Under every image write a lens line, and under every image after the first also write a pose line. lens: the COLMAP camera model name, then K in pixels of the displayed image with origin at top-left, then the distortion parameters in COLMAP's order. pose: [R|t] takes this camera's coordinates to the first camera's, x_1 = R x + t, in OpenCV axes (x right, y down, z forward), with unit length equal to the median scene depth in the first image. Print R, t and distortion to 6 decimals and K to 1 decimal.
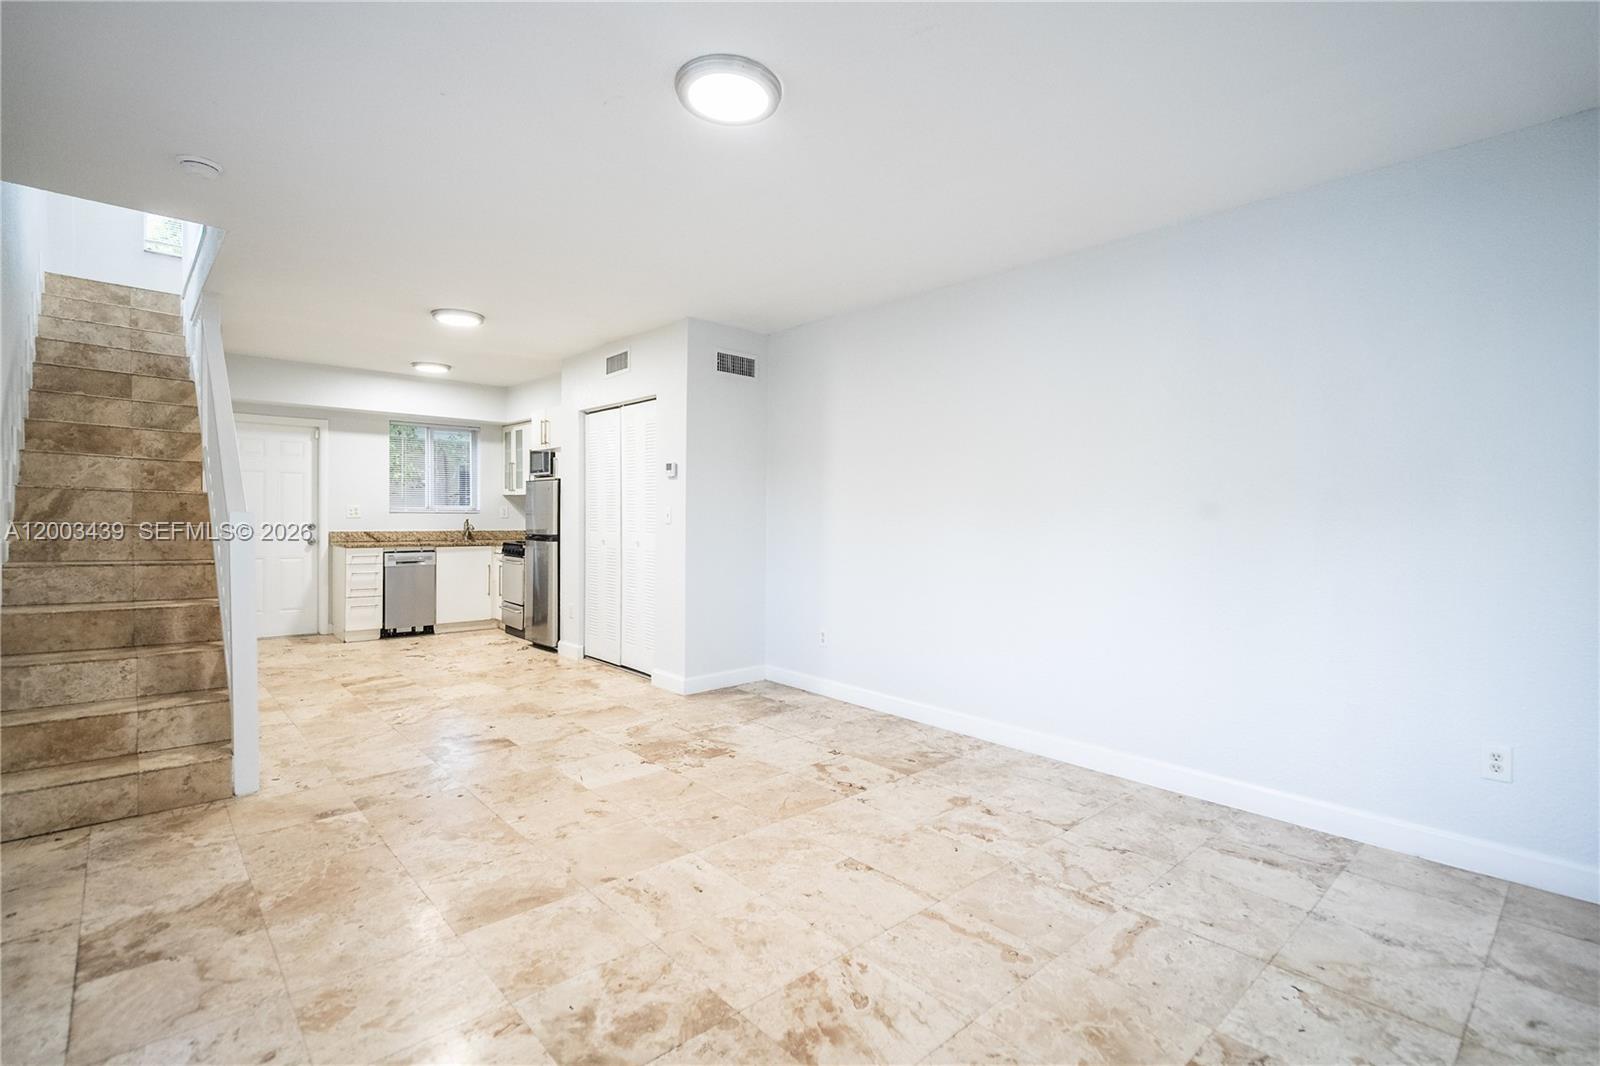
lens RADIAL K [[759.7, 0, 800.0], [0, 759.7, 533.0], [0, 0, 1]] dist [-0.002523, 0.000527]
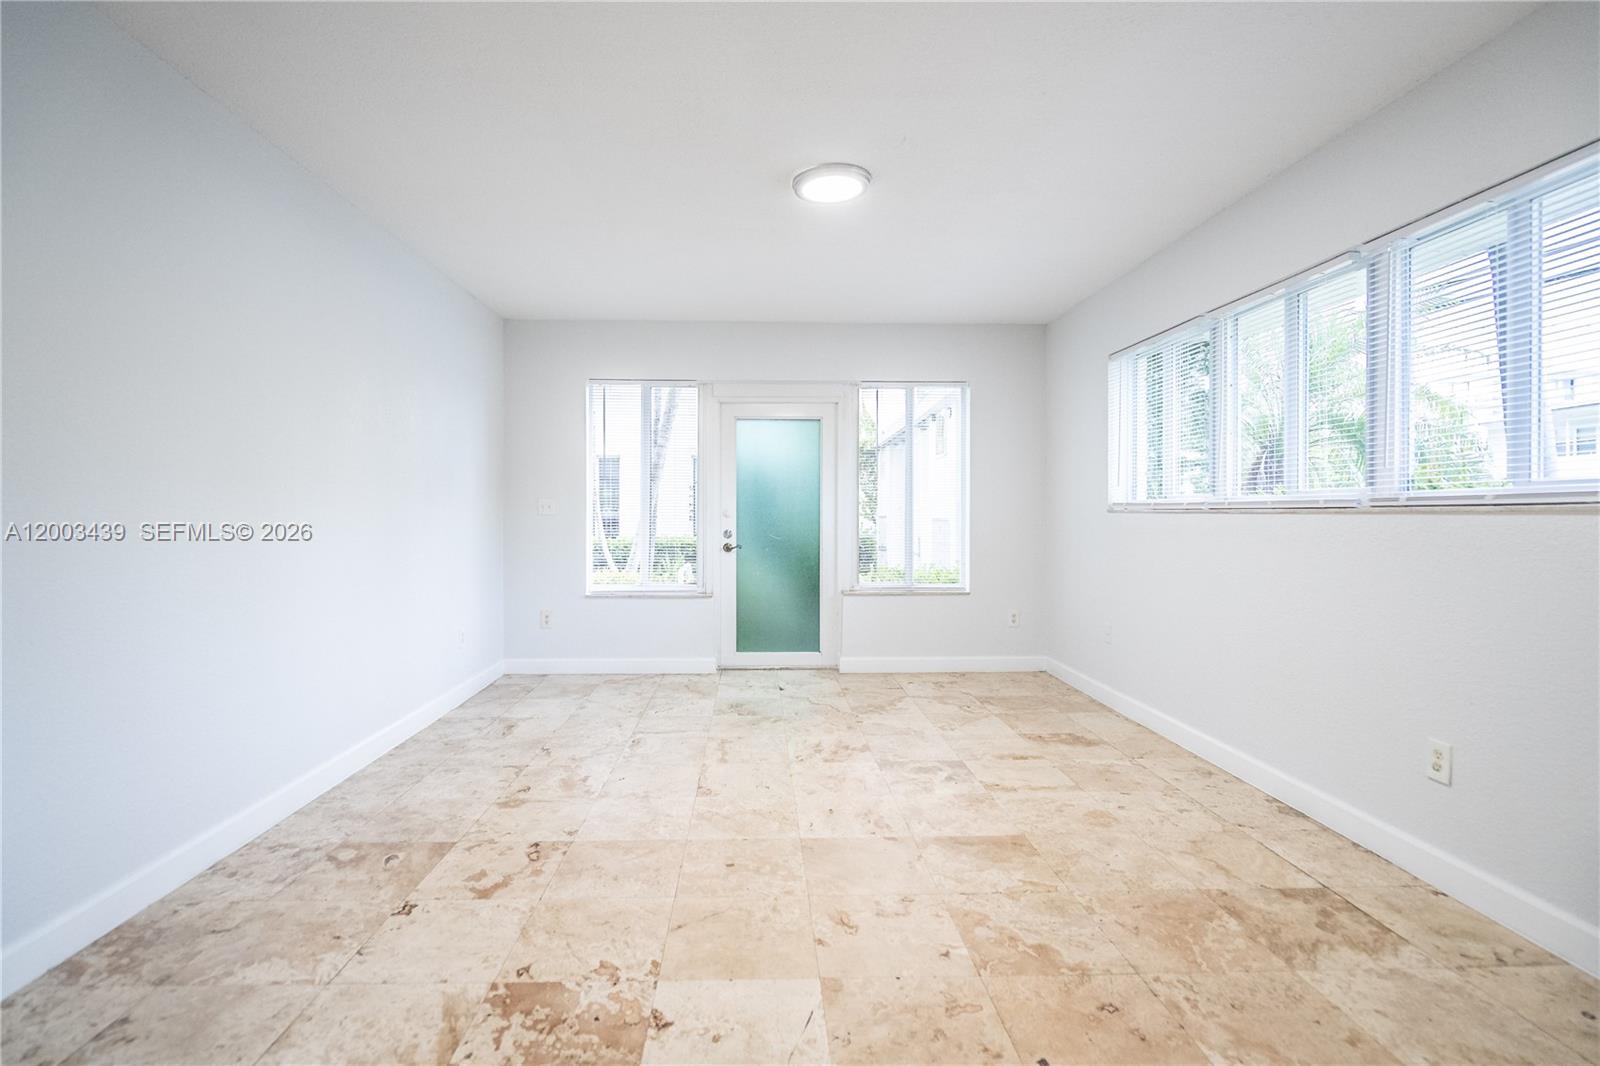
lens RADIAL K [[743.0, 0, 795.6], [0, 743.0, 518.8], [0, 0, 1]] dist [-0.000686, 0.000344]
pose [[-0.779224, -0.014414, 0.626579, -0.534041], [0.007996, 0.999425, 0.032936, -0.019120], [-0.626694, 0.030675, -0.778661, 1.263430]]
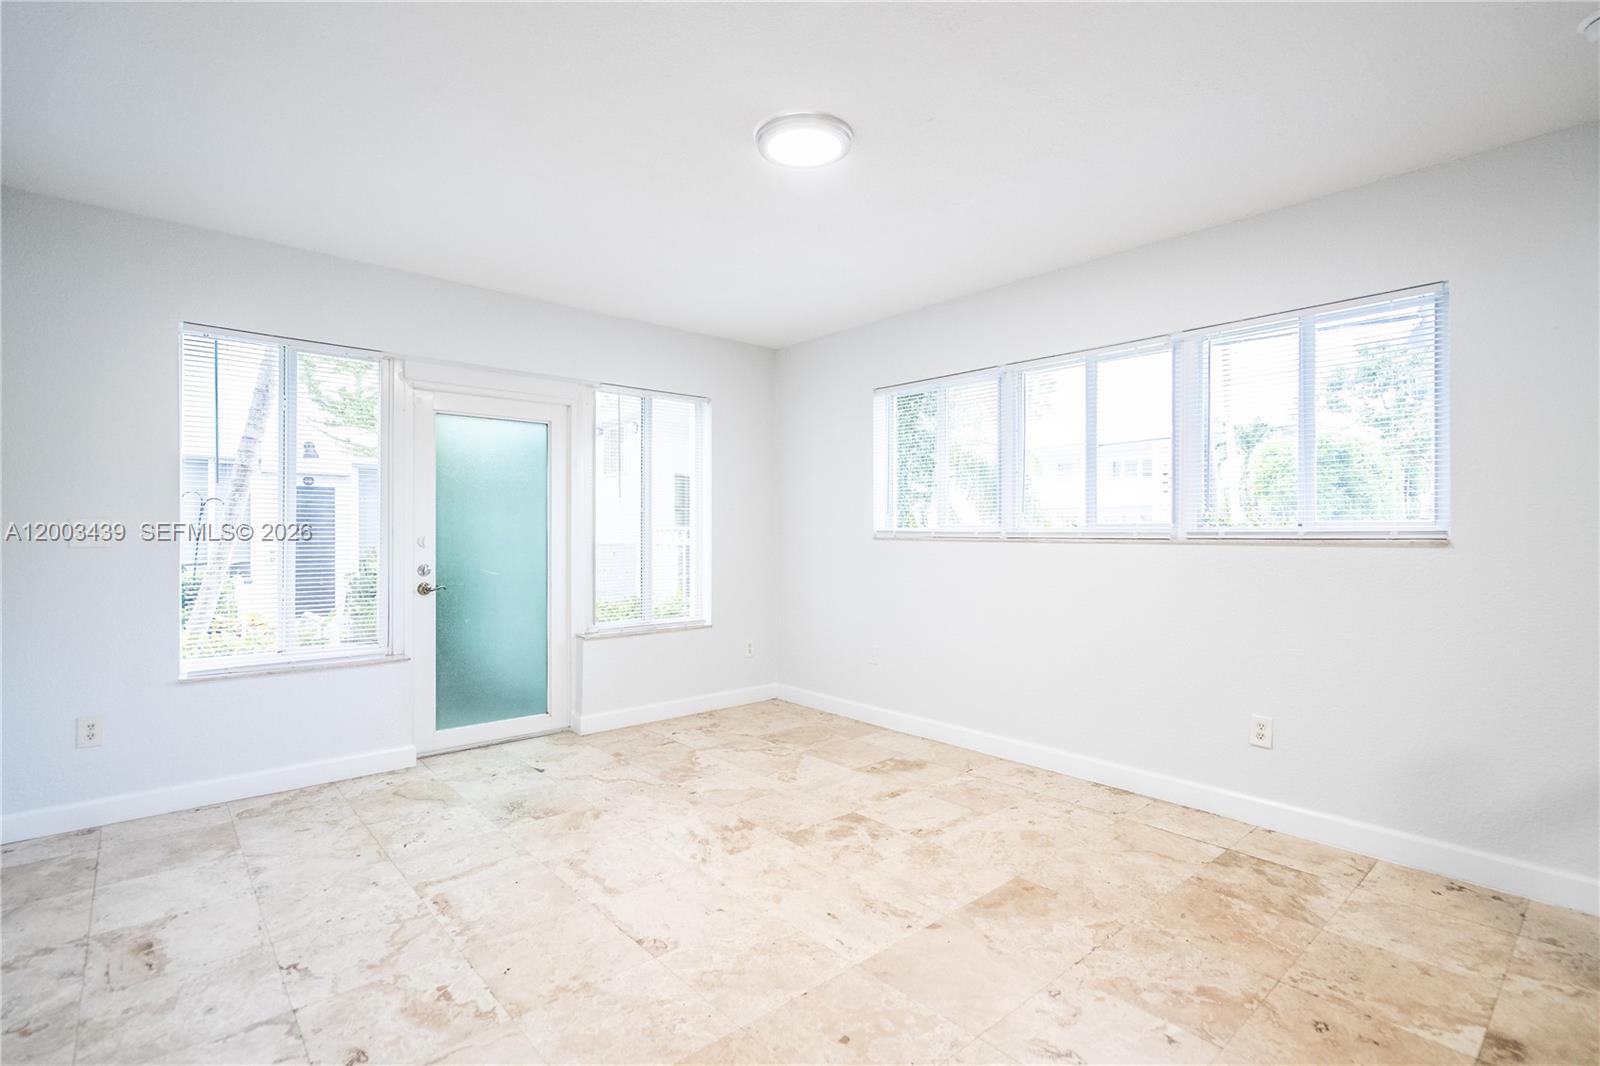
lens RADIAL K [[736.9, 0, 809.9], [0, 736.9, 535.6], [0, 0, 1]] dist [0.000593, 0.000150]
pose [[-0.999934, -0.010639, -0.004352, -0.063002], [-0.010760, 0.999524, 0.028901, -0.027527], [0.004043, 0.028945, -0.999573, 1.259608]]
